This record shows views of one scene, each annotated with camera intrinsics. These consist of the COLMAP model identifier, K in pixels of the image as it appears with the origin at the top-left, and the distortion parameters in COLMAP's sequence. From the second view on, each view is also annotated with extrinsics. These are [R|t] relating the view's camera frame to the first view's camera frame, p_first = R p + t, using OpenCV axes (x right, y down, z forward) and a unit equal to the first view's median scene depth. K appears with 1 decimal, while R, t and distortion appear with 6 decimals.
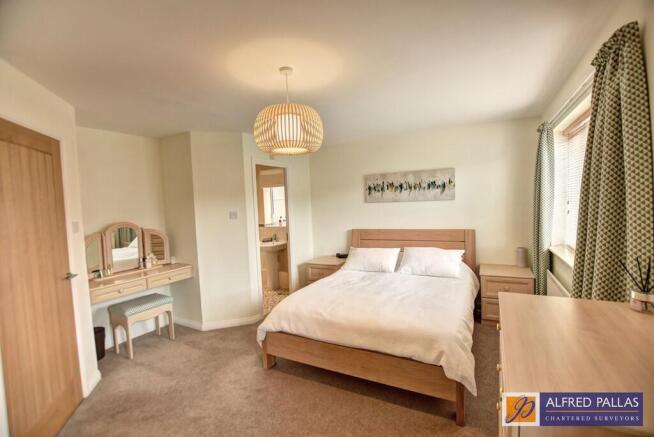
lens RADIAL K [[292.3, 0, 330.7], [0, 292.3, 216.8], [0, 0, 1]] dist [-0.023343, 0.000455]
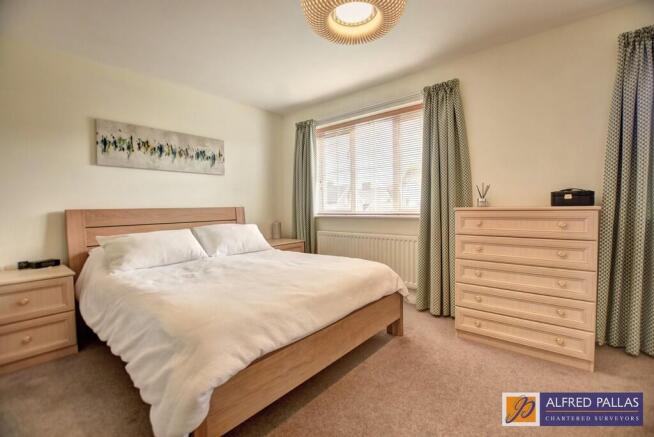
lens RADIAL K [[292.3, 0, 327.6], [0, 292.3, 217.3], [0, 0, 1]] dist [-0.023343, 0.000455]
pose [[0.206038, 0.009202, 0.978501, -0.389604], [0.055753, 0.998221, -0.021127, 0.106886], [-0.976954, 0.058907, 0.205159, 0.477474]]
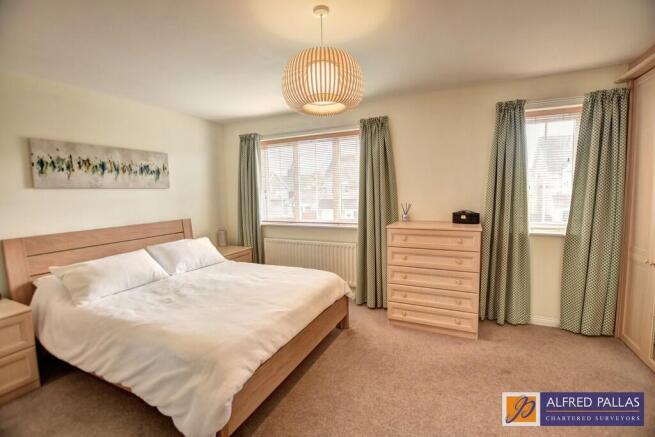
lens RADIAL K [[296.5, 0, 330.0], [0, 296.5, 217.3], [0, 0, 1]] dist [-0.026764, 0.002766]
pose [[-0.055616, -0.041545, 0.997588, -0.507618], [0.075695, 0.996083, 0.045702, 0.026808], [-0.995579, 0.078054, -0.052253, 0.527418]]
